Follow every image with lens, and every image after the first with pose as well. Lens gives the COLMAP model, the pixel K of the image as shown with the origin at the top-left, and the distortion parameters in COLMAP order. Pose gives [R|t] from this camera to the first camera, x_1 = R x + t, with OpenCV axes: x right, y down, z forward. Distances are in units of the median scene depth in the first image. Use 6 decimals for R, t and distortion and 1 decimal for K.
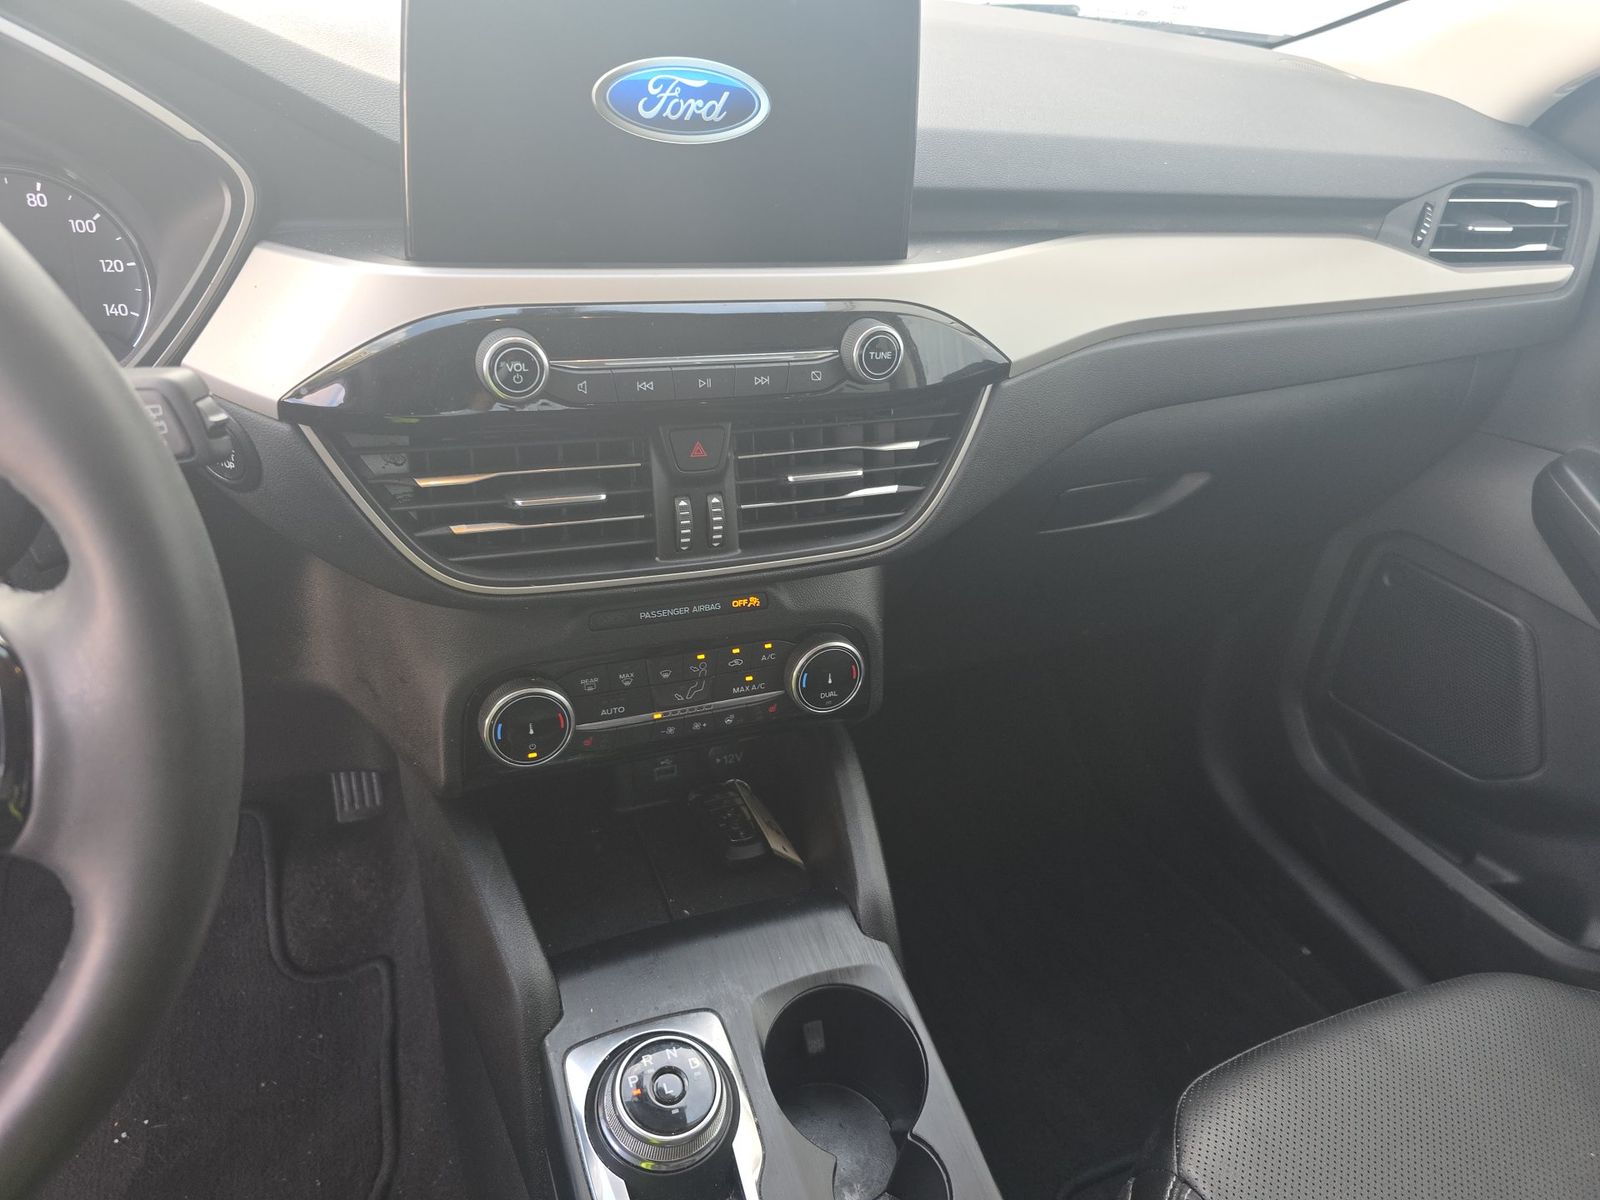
lens RADIAL K [[1141.2, 0, 802.6], [0, 1141.2, 592.2], [0, 0, 1]] dist [0.010369, -0.002518]
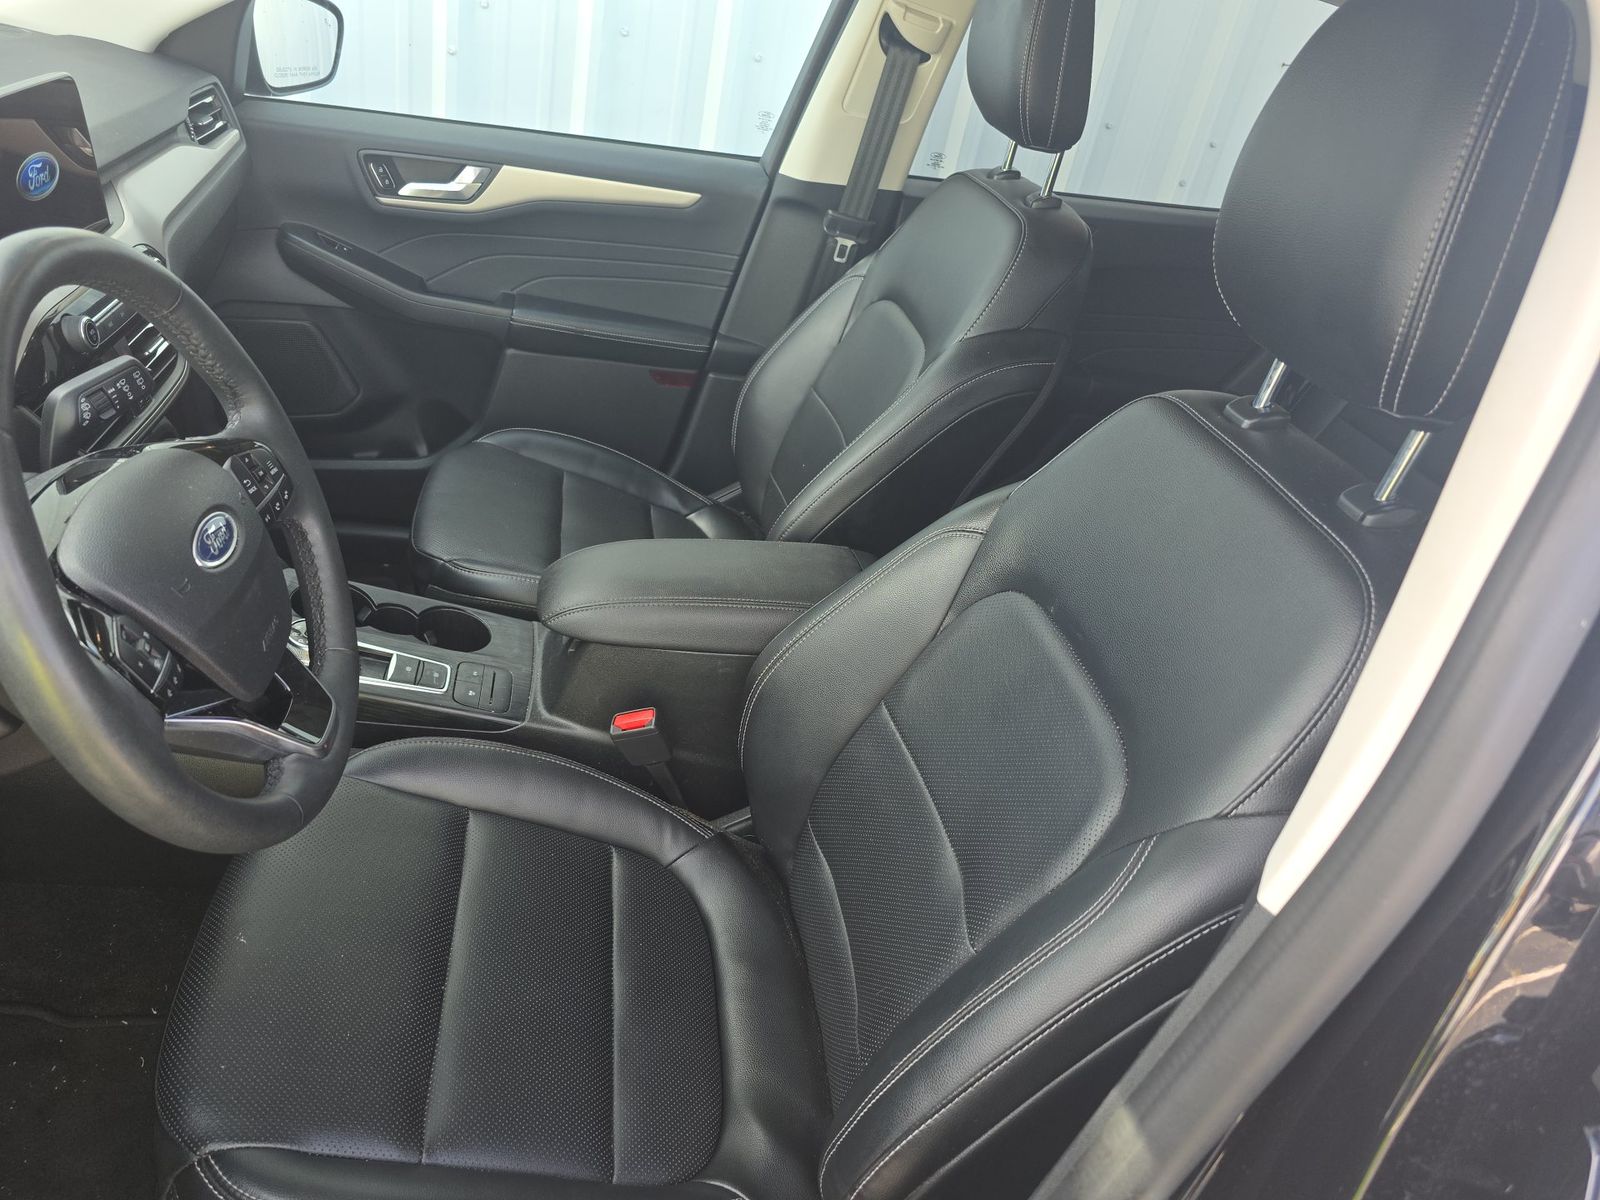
lens RADIAL K [[1107.1, 0, 797.0], [0, 1107.1, 592.6], [0, 0, 1]] dist [0.067876, -0.074122]
pose [[0.260279, -0.554793, 0.790228, -1.205967], [0.397977, 0.807322, 0.435712, -0.138125], [-0.879698, 0.201086, 0.430924, -0.557595]]
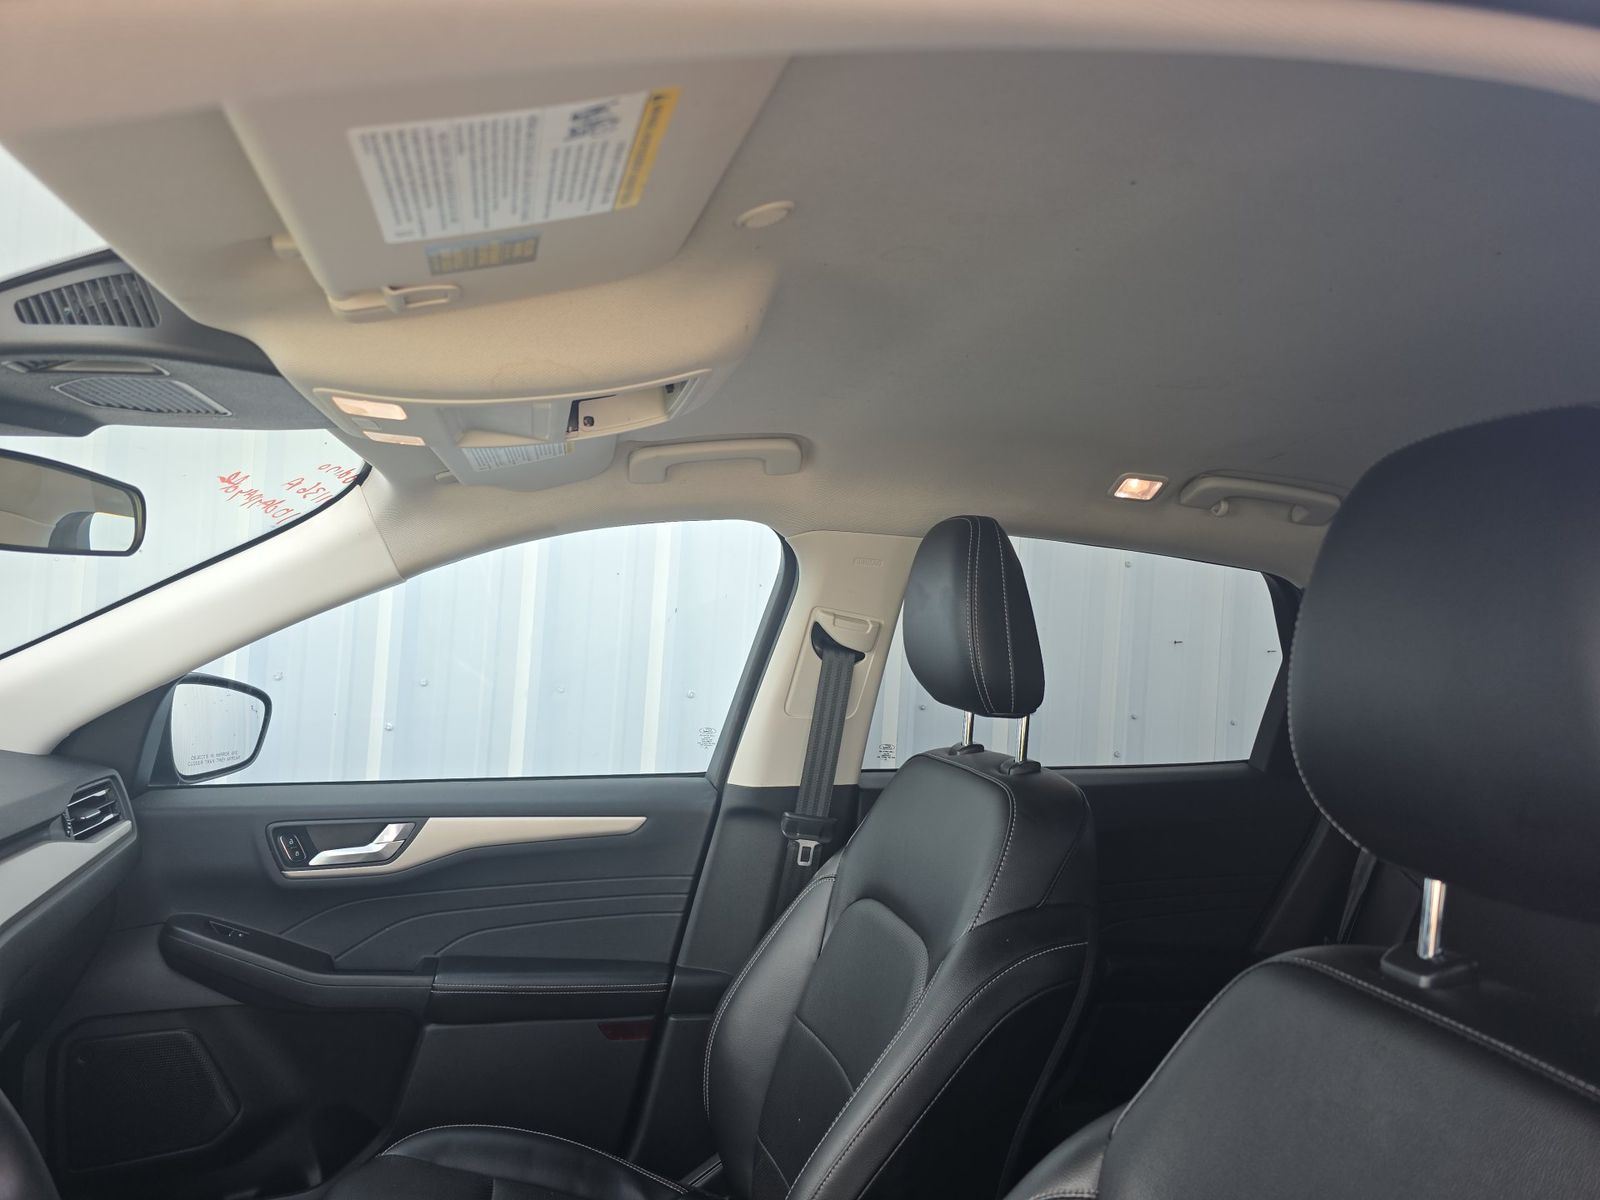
lens RADIAL K [[1107.1, 0, 797.0], [0, 1107.1, 592.6], [0, 0, 1]] dist [0.067876, -0.074122]
pose [[0.173789, -0.090221, 0.980641, -0.952862], [0.507035, 0.861861, -0.010564, -0.070258], [-0.844223, 0.499056, 0.195527, -0.415125]]
